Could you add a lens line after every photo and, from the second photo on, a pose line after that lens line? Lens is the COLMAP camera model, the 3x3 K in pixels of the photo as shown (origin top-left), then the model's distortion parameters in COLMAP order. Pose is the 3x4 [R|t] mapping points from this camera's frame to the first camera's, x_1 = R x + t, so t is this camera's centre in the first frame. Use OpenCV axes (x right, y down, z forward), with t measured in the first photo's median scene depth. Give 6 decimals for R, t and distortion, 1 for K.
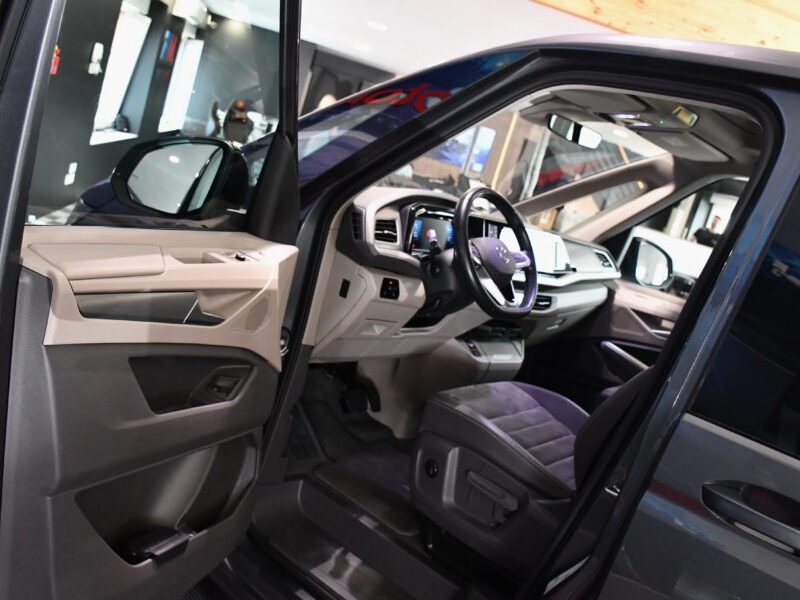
lens RADIAL K [[892.3, 0, 389.0], [0, 892.3, 276.4], [0, 0, 1]] dist [-0.121304, 0.021369]
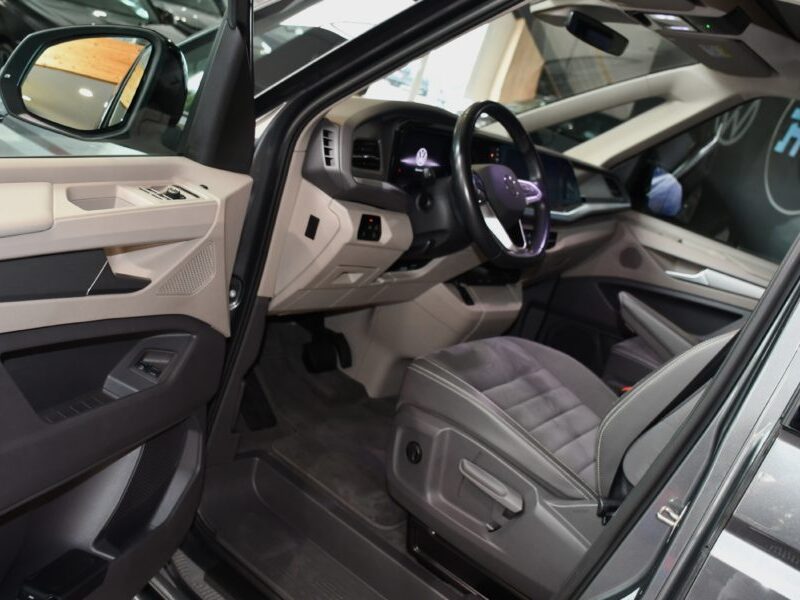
lens RADIAL K [[930.9, 0, 383.8], [0, 930.9, 288.3], [0, 0, 1]] dist [-0.143707, 0.065410]
pose [[0.999168, 0.017369, 0.036903, -0.015998], [-0.021314, 0.993775, 0.109349, -0.023589], [-0.034774, -0.110044, 0.993318, 0.178444]]
